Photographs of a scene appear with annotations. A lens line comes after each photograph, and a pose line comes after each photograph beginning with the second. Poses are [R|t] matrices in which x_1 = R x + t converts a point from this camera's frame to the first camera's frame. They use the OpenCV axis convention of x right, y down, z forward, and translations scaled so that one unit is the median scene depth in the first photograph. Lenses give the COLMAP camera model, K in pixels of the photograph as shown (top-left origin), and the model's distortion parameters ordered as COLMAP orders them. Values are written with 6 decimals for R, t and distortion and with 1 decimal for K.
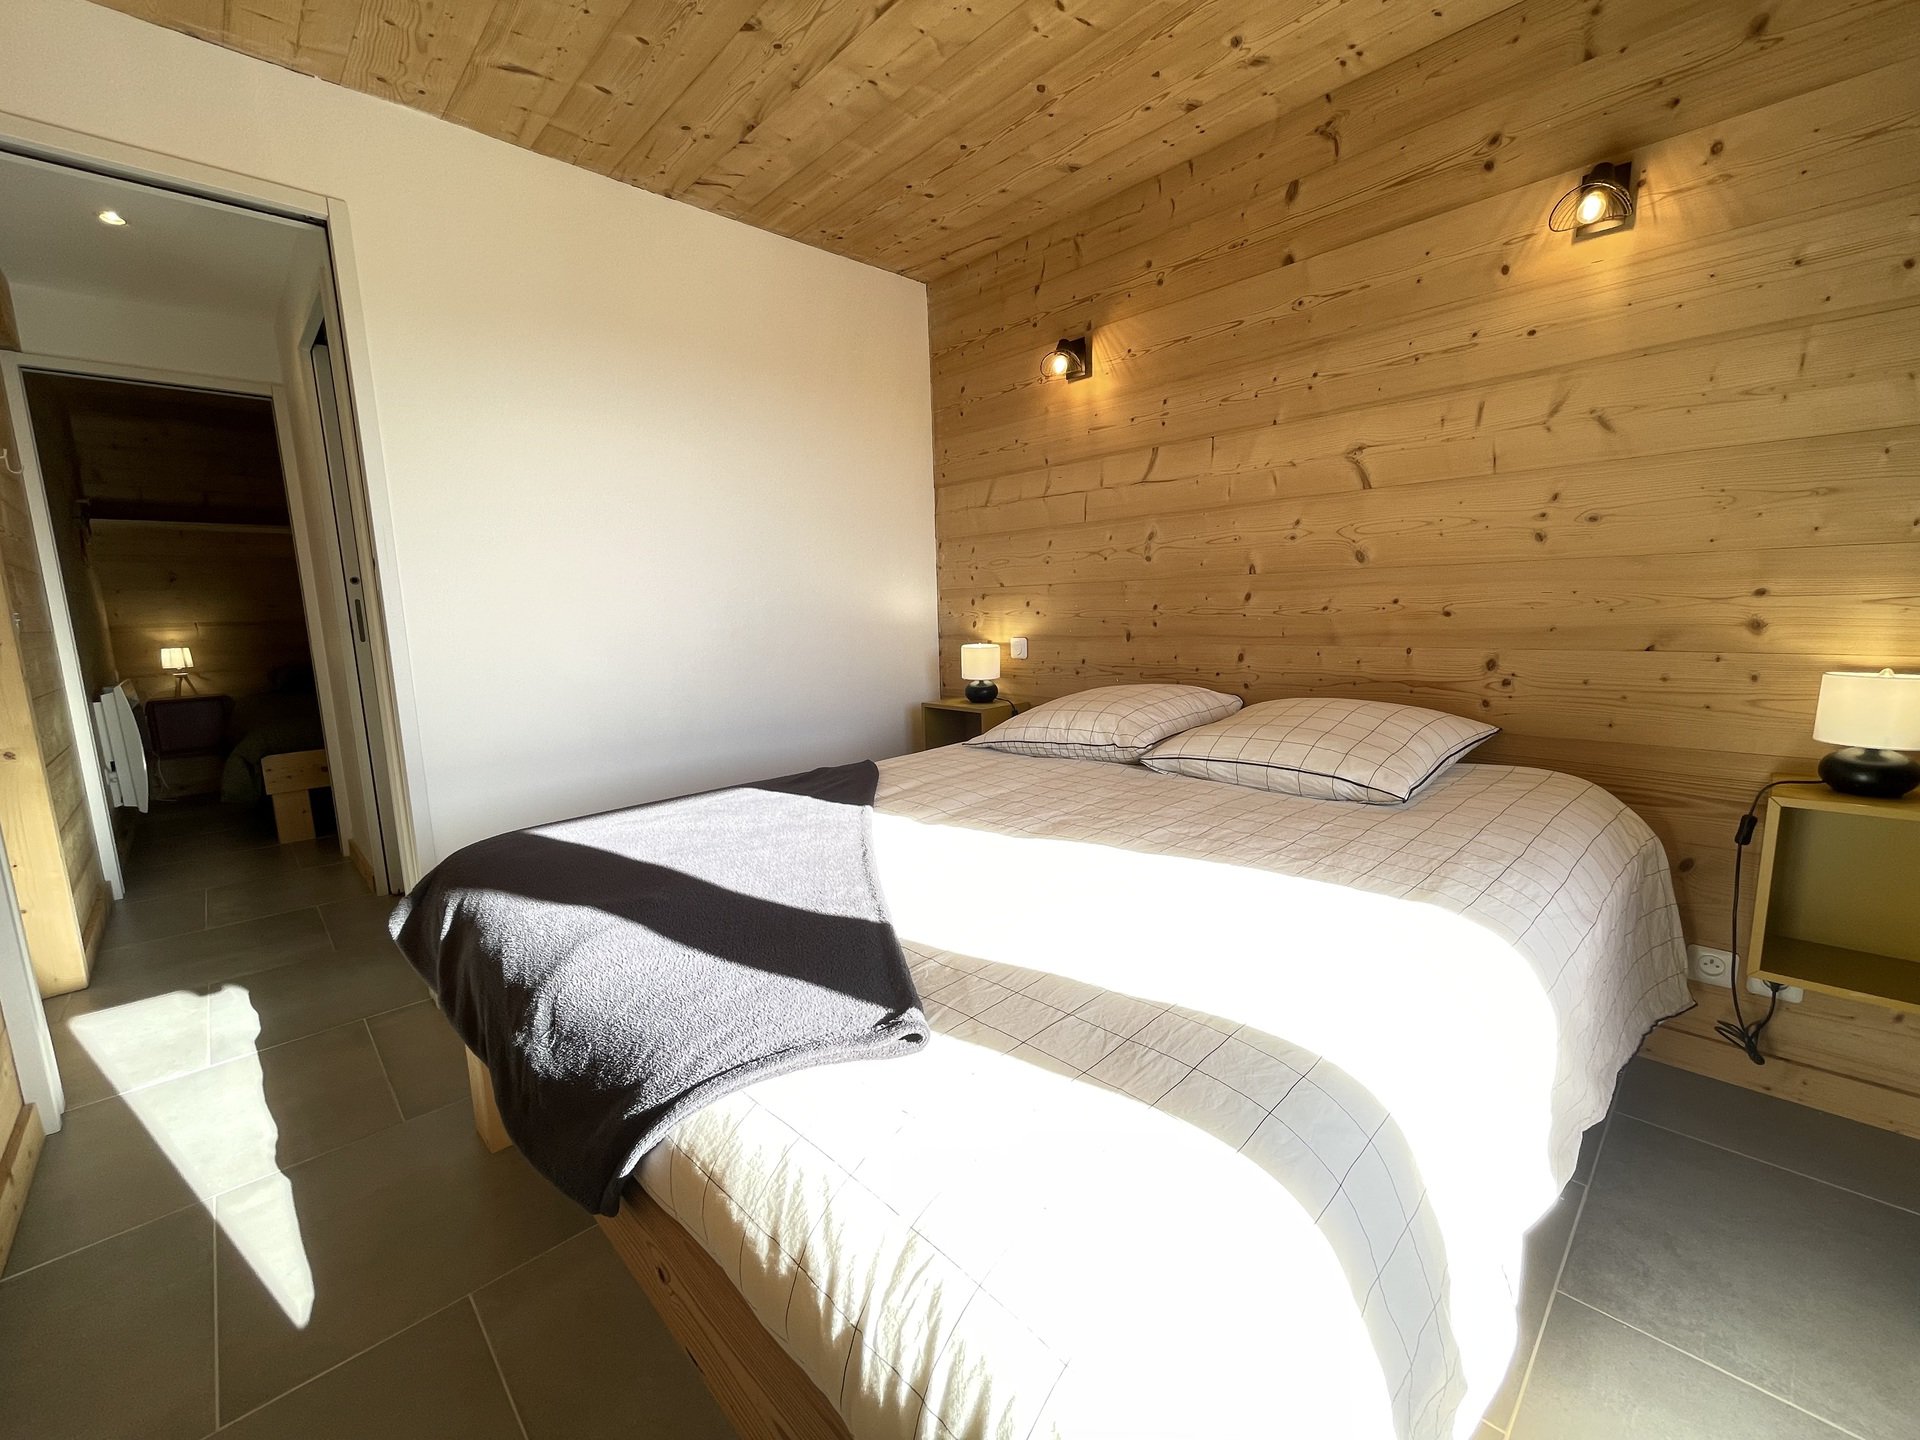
lens RADIAL K [[776.3, 0, 946.3], [0, 776.3, 721.9], [0, 0, 1]] dist [-0.001204, -0.000223]
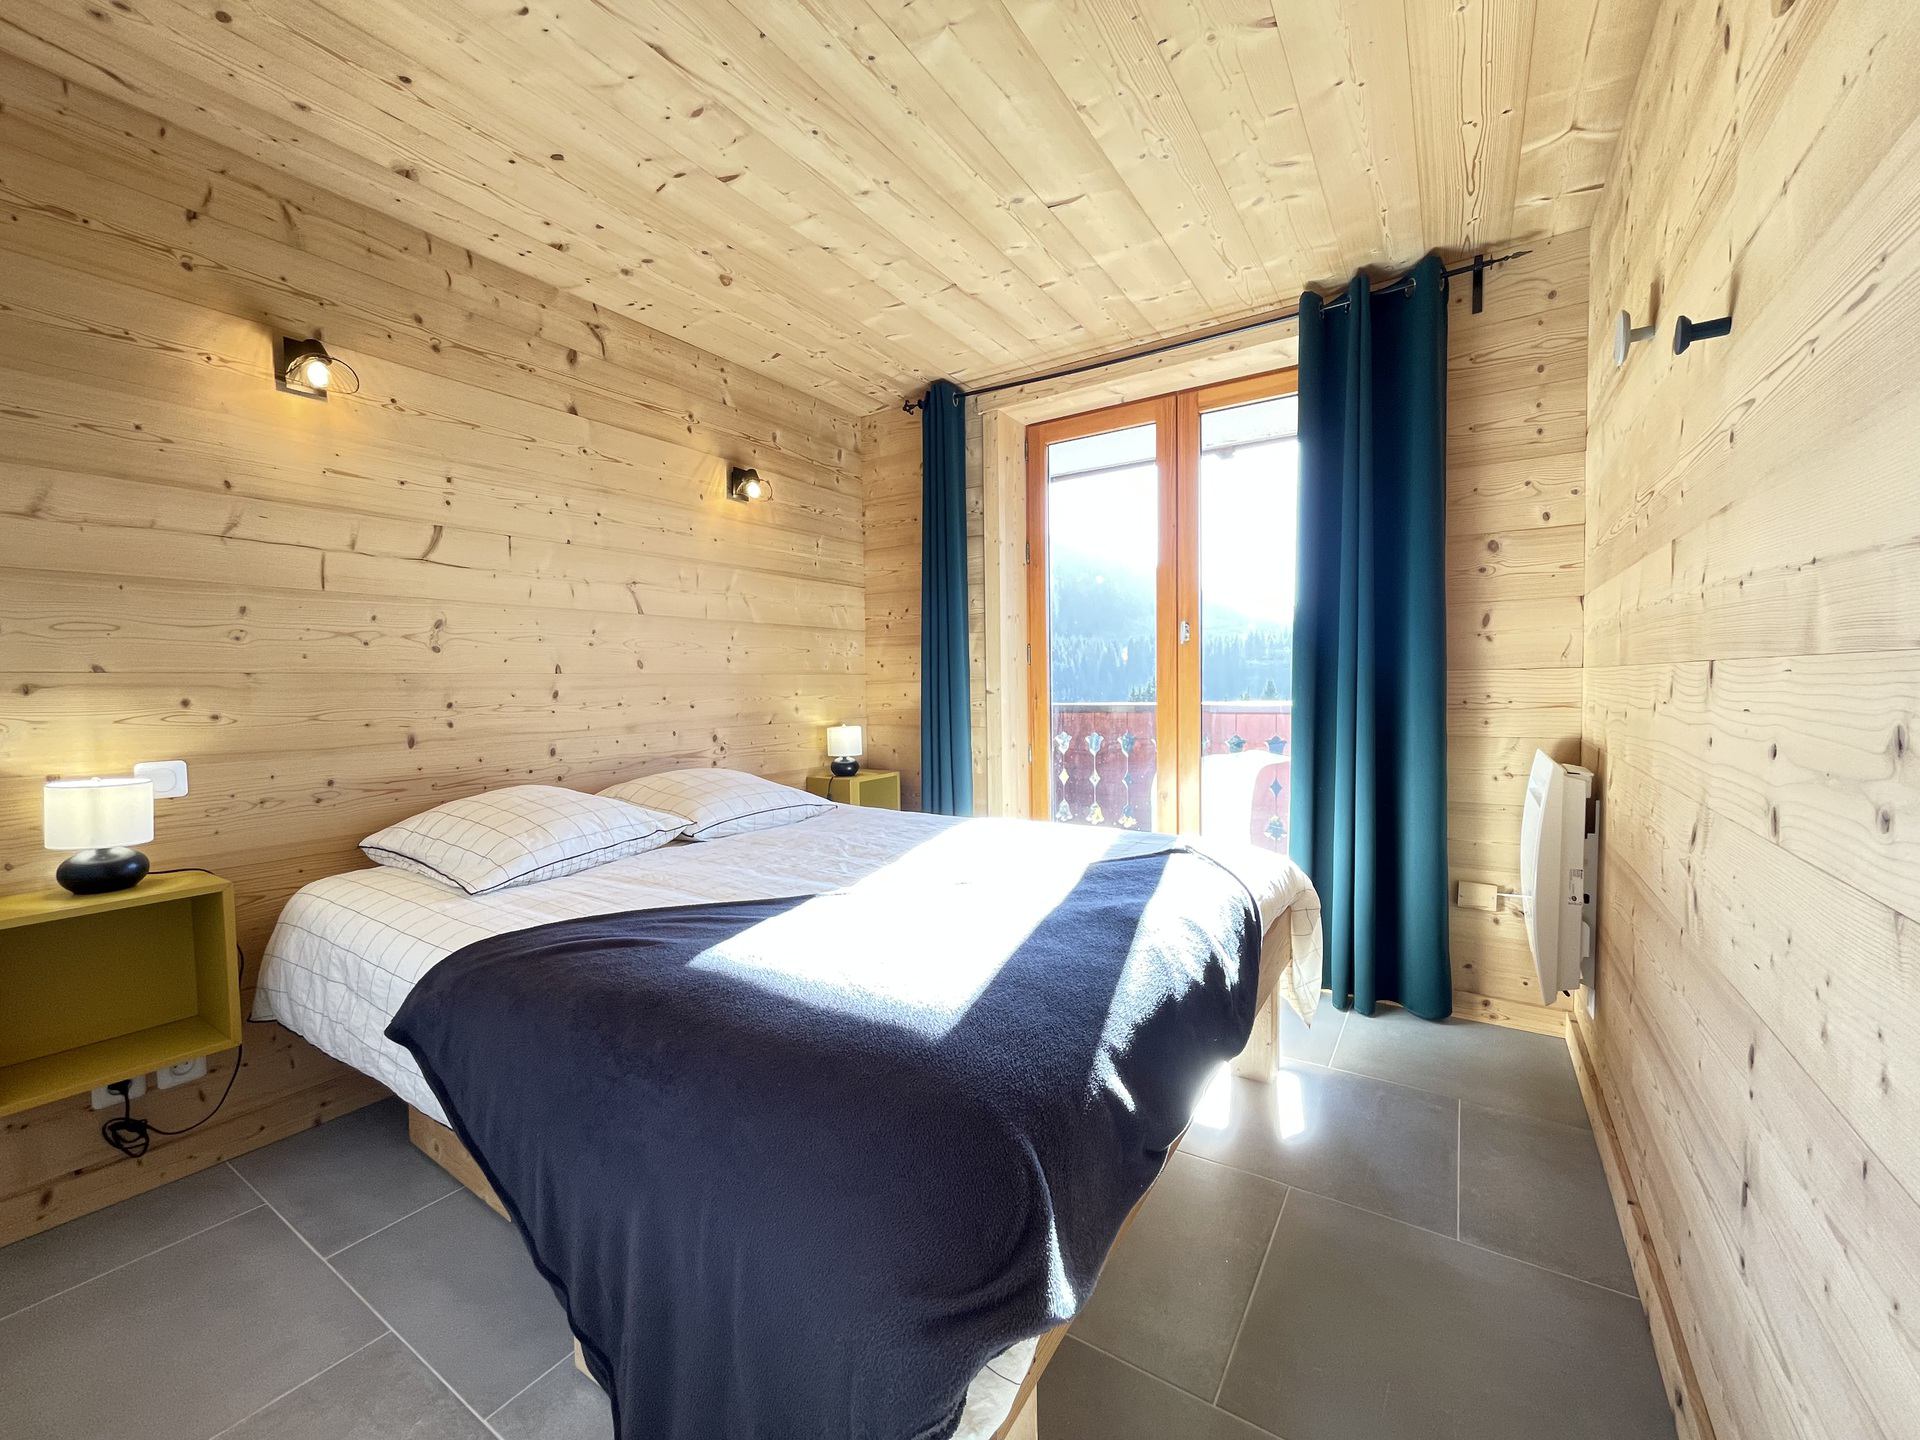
lens RADIAL K [[776.3, 0, 950.0], [0, 776.3, 720.0], [0, 0, 1]] dist [-0.001204, -0.000223]
pose [[-0.227382, -0.019707, 0.973606, -0.703355], [0.161637, 0.985163, 0.057691, -0.091536], [-0.960297, 0.170489, -0.220823, 0.658804]]
